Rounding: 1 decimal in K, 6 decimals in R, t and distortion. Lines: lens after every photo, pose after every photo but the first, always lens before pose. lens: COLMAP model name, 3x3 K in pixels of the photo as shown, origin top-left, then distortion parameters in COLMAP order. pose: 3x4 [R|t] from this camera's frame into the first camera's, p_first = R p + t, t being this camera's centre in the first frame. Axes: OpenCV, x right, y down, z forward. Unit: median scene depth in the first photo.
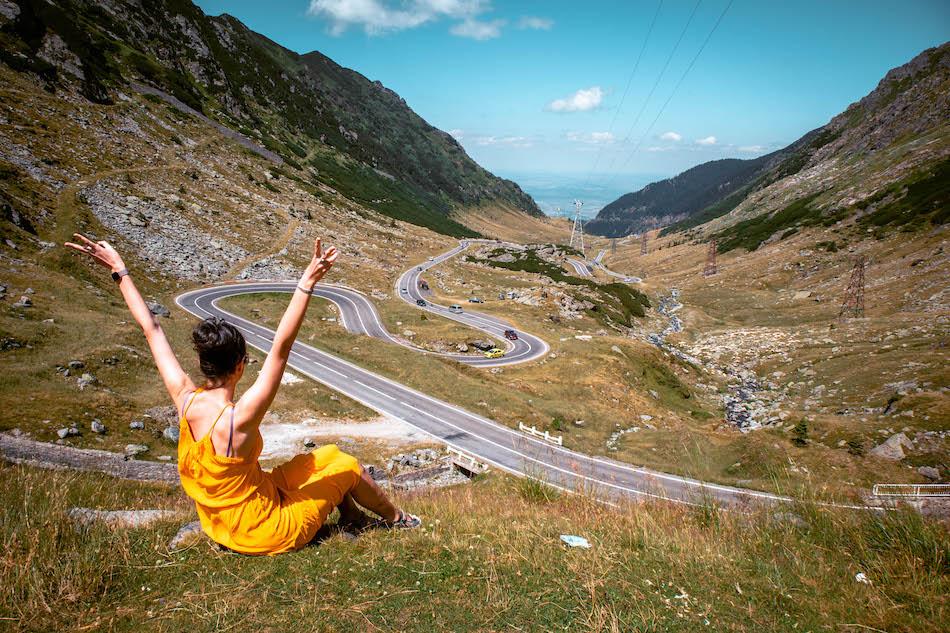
lens RADIAL K [[670.9, 0, 486.1], [0, 670.9, 317.5], [0, 0, 1]] dist [-0.122029, 0.085264]
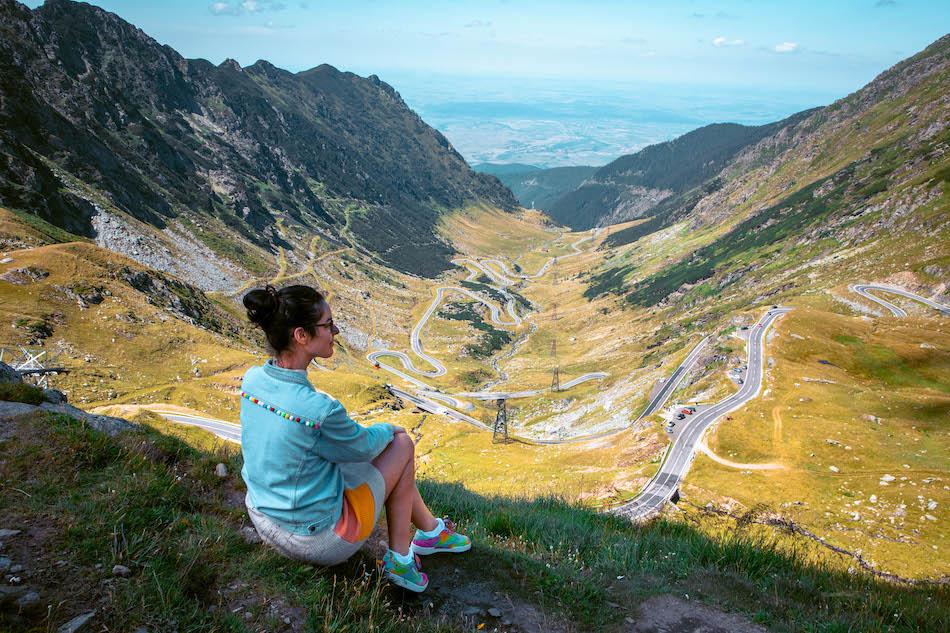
lens RADIAL K [[833.4, 0, 488.8], [0, 833.4, 319.2], [0, 0, 1]] dist [-0.064419, 0.106037]
pose [[0.999641, 0.026372, 0.004633, 0.123710], [-0.026649, 0.996725, 0.076354, -0.276111], [-0.002605, -0.076451, 0.997070, -1.718166]]
